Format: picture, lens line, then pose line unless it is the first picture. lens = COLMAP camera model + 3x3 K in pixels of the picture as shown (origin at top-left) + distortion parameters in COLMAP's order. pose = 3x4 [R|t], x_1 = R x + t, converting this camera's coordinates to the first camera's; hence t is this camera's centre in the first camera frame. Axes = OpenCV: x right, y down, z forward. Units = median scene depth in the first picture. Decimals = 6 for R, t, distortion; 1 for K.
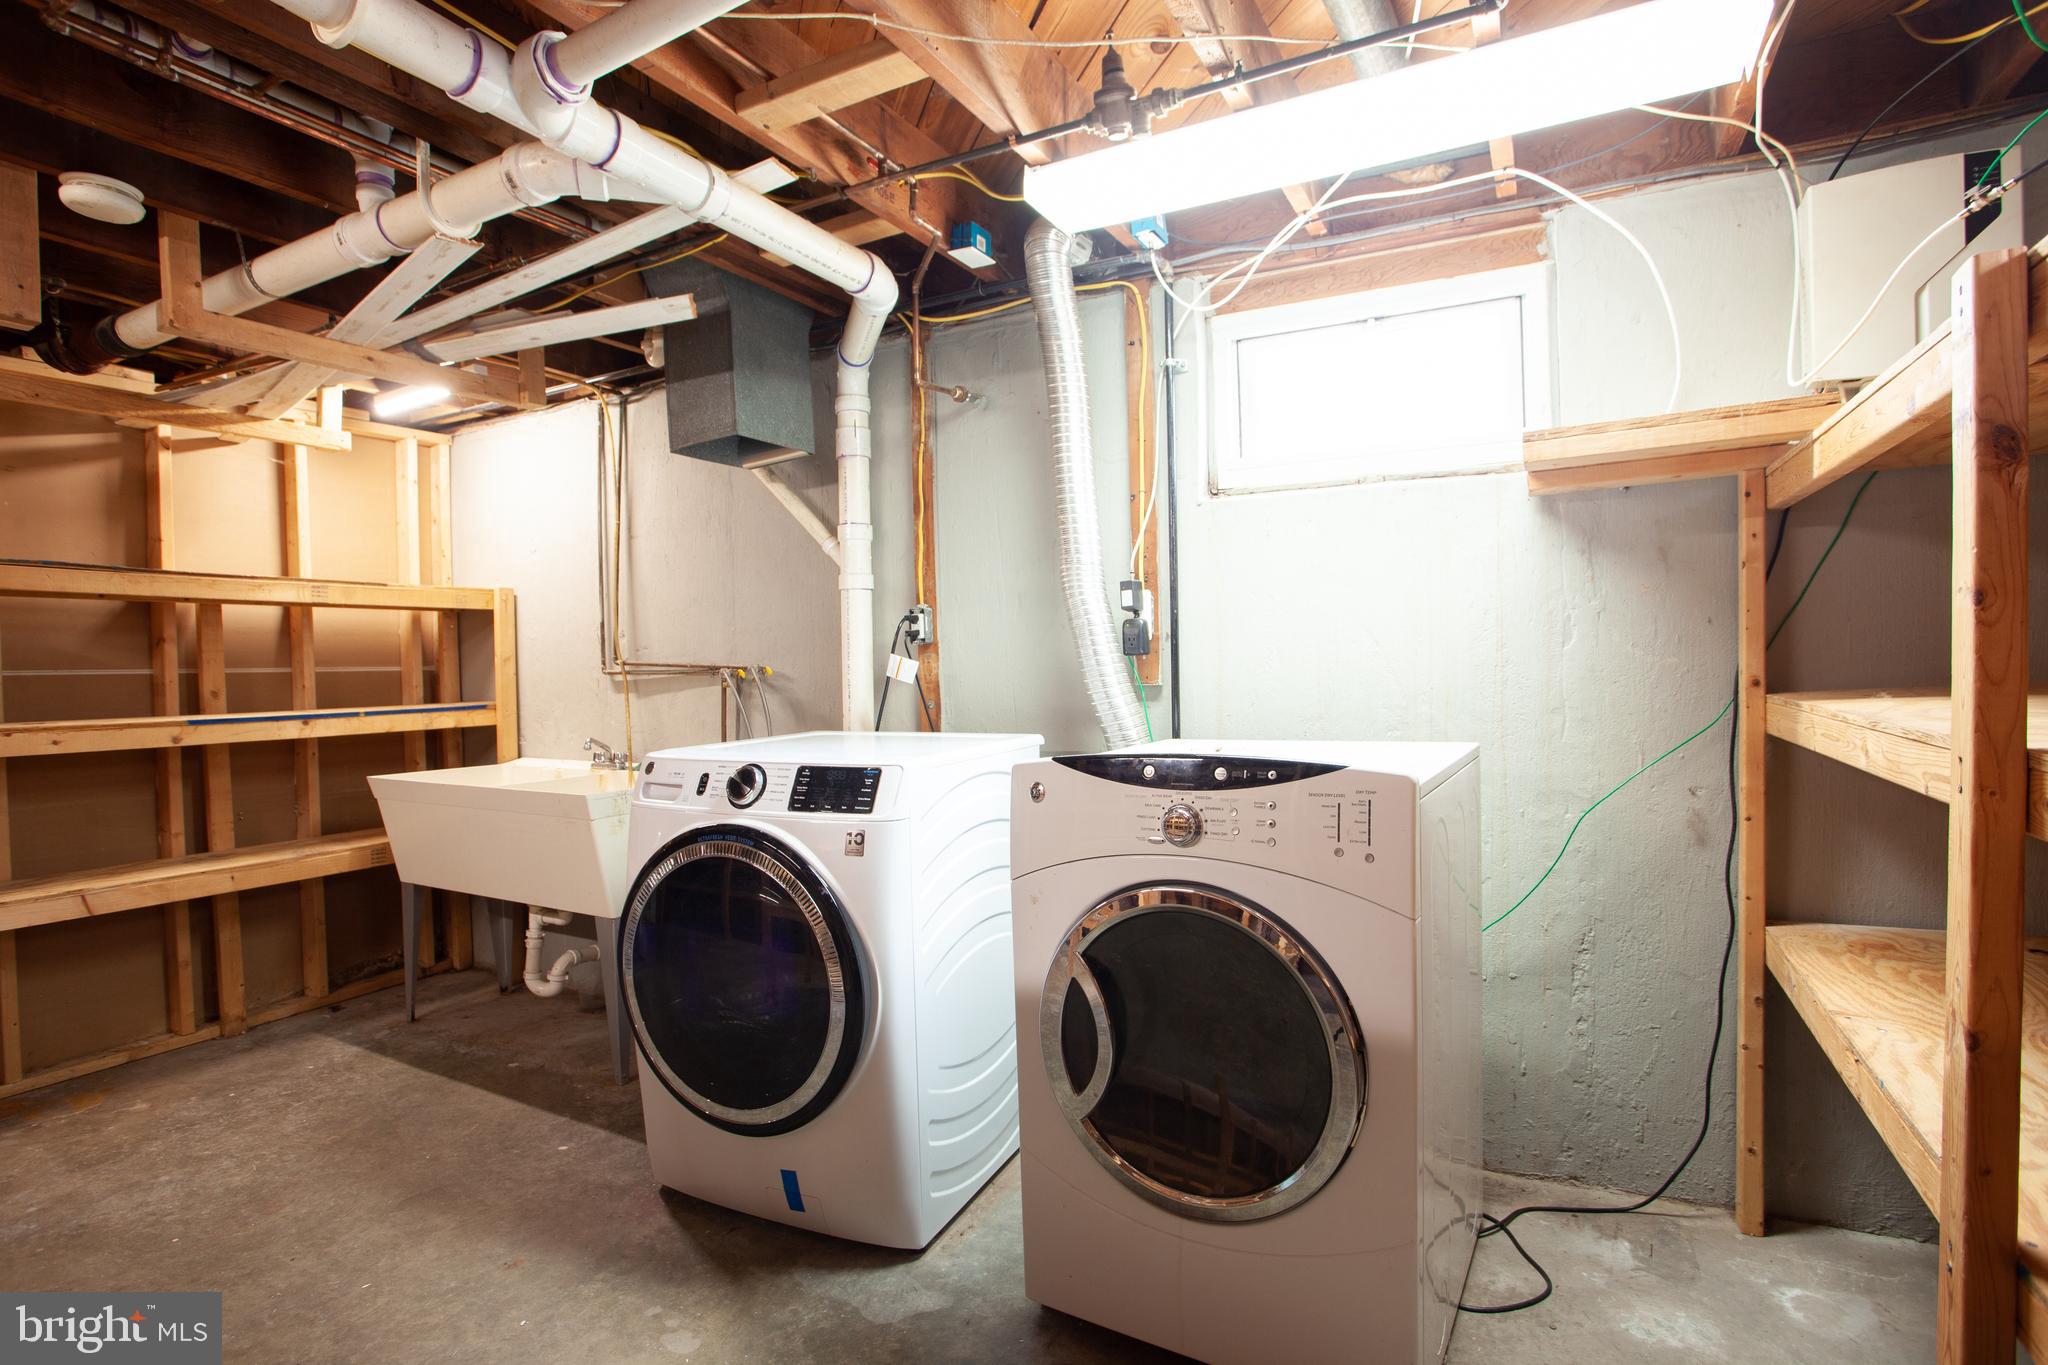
lens RADIAL K [[1005.4, 0, 1024.7], [0, 1005.4, 691.3], [0, 0, 1]] dist [-0.071619, 0.033201]
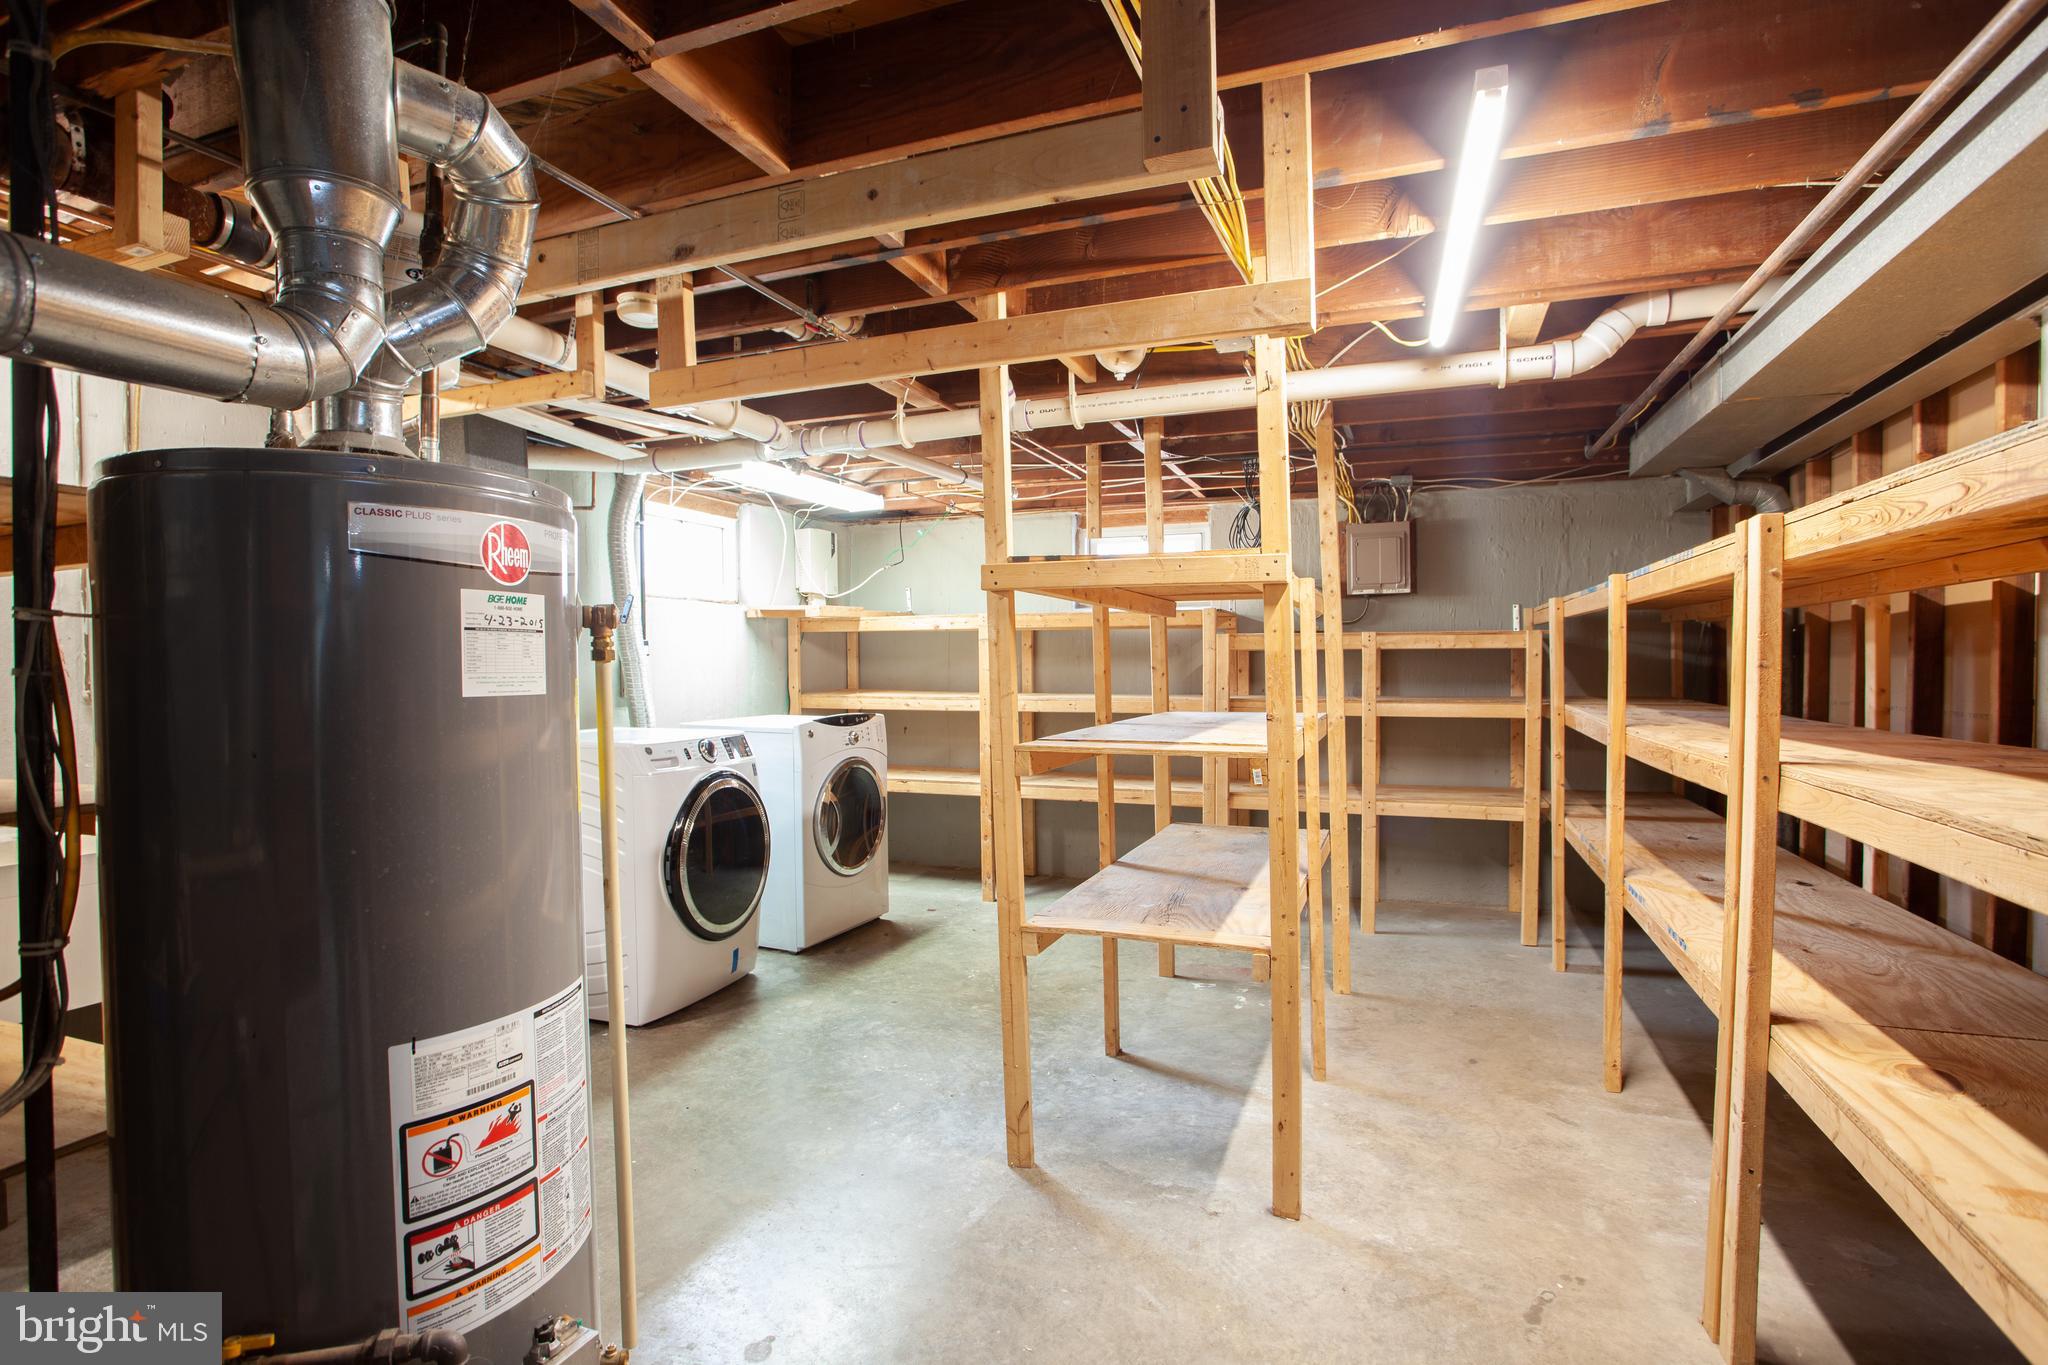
lens RADIAL K [[1005.4, 0, 1024.7], [0, 1005.4, 691.3], [0, 0, 1]] dist [-0.071619, 0.033201]
pose [[-0.117291, -0.004567, 0.993087, -2.230618], [0.036900, 0.999279, 0.008953, -0.009382], [-0.992412, 0.037695, -0.117037, 0.657041]]
